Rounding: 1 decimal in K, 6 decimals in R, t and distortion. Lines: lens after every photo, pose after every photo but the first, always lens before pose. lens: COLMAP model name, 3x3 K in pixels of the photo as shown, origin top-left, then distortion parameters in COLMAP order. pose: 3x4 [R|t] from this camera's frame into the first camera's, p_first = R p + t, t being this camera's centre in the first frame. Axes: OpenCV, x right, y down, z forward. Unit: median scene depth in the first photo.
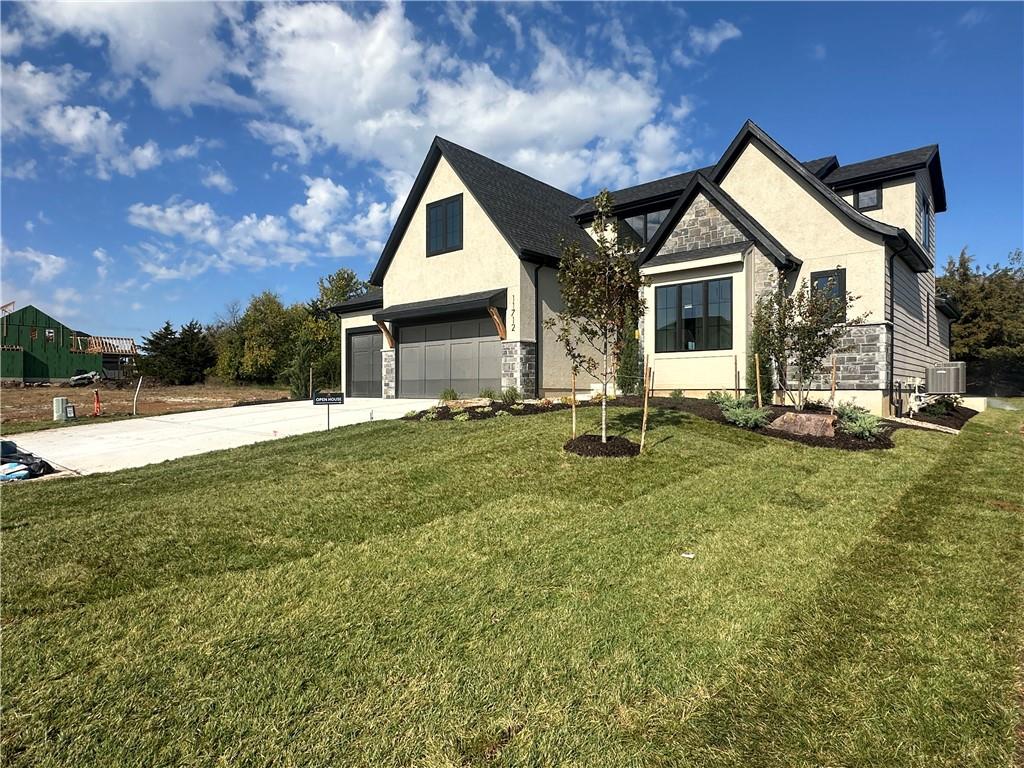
lens RADIAL K [[577.3, 0, 512.0], [0, 577.3, 384.0], [0, 0, 1]] dist [0.001761, 0.000068]
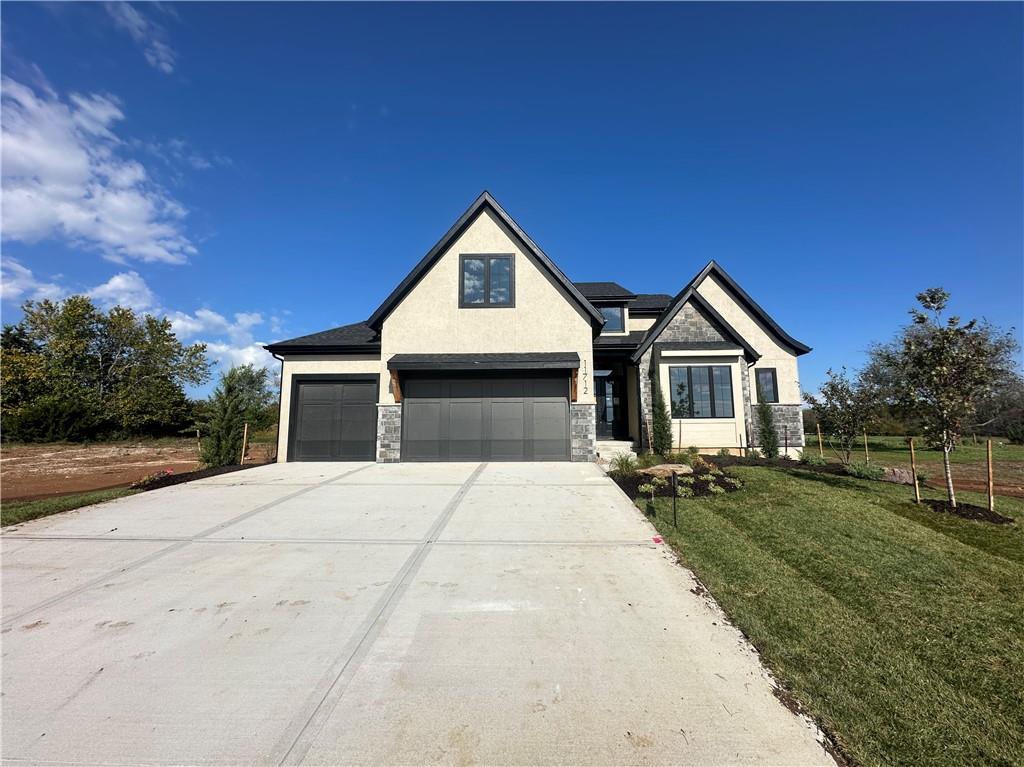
lens RADIAL K [[415.6, 0, 517.2], [0, 415.6, 382.3], [0, 0, 1]] dist [-0.002116, -0.000010]
pose [[0.770079, 0.077860, 0.633179, -0.534296], [-0.001546, 0.992749, -0.120194, -0.020947], [-0.637946, 0.091580, 0.764616, 0.473735]]
